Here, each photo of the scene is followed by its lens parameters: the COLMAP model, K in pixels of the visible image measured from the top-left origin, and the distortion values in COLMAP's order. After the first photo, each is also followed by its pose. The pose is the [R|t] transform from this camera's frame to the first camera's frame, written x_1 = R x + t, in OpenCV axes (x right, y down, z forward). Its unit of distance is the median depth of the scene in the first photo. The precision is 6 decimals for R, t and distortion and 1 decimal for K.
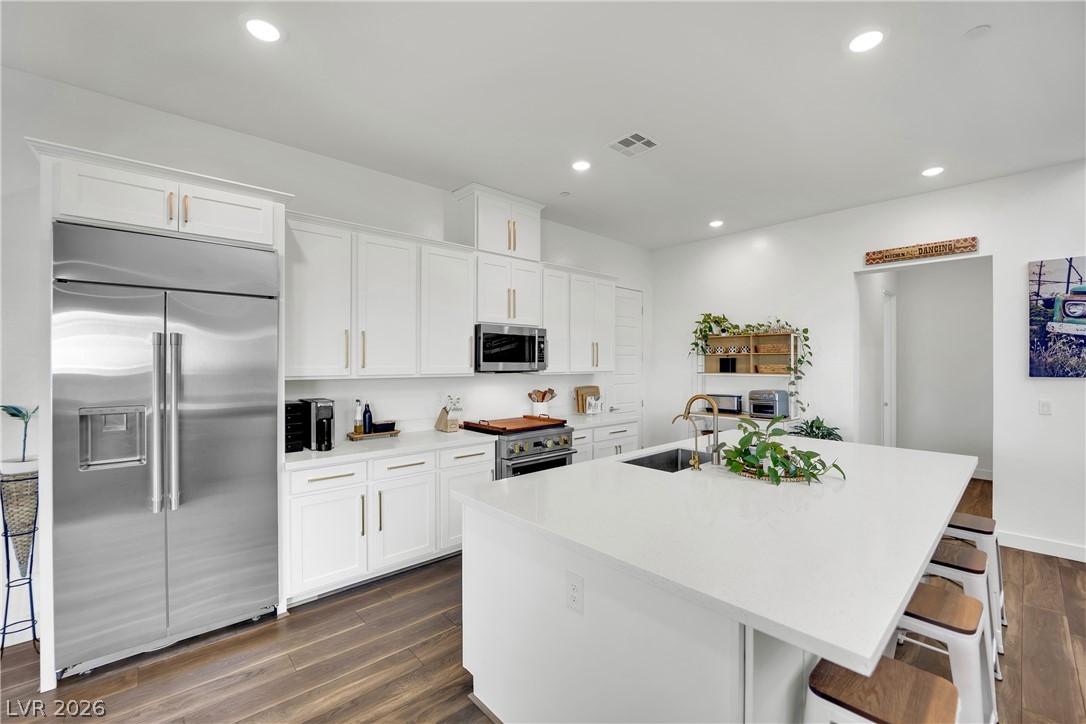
lens RADIAL K [[448.7, 0, 539.7], [0, 448.7, 361.6], [0, 0, 1]] dist [-0.000051, -0.000047]
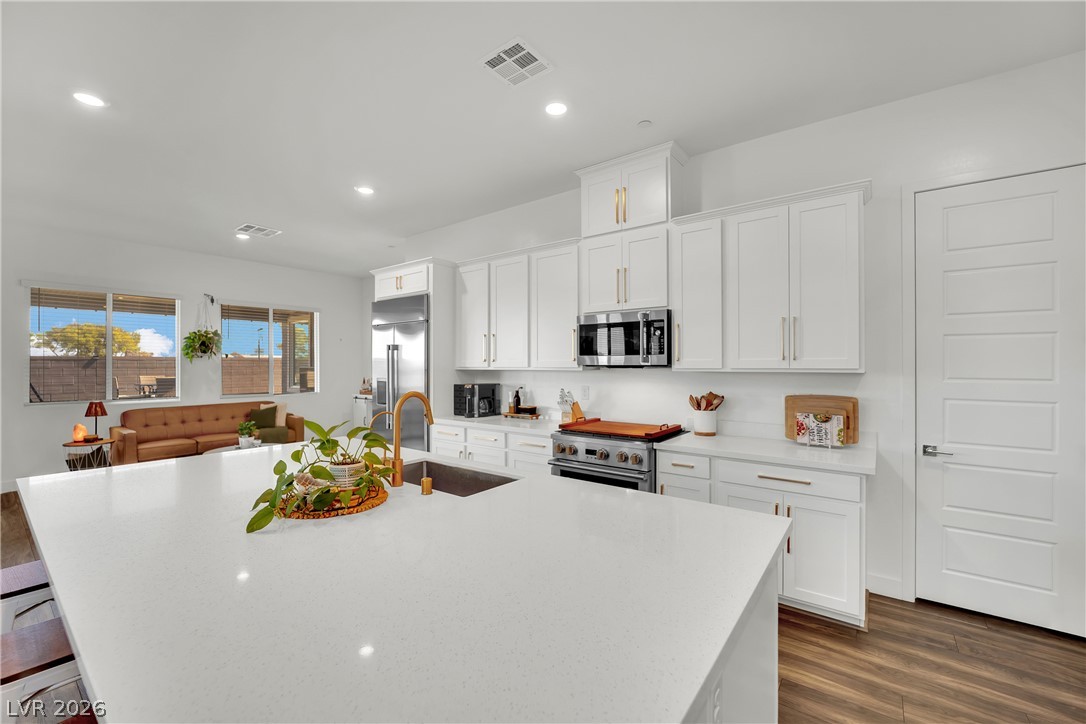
lens RADIAL K [[448.7, 0, 539.7], [0, 448.7, 361.6], [0, 0, 1]] dist [-0.000051, -0.000047]
pose [[0.191197, -0.004707, -0.981540, 0.785103], [0.005008, 0.999980, -0.003820, 0.016991], [0.981539, -0.004186, 0.191217, 0.731353]]
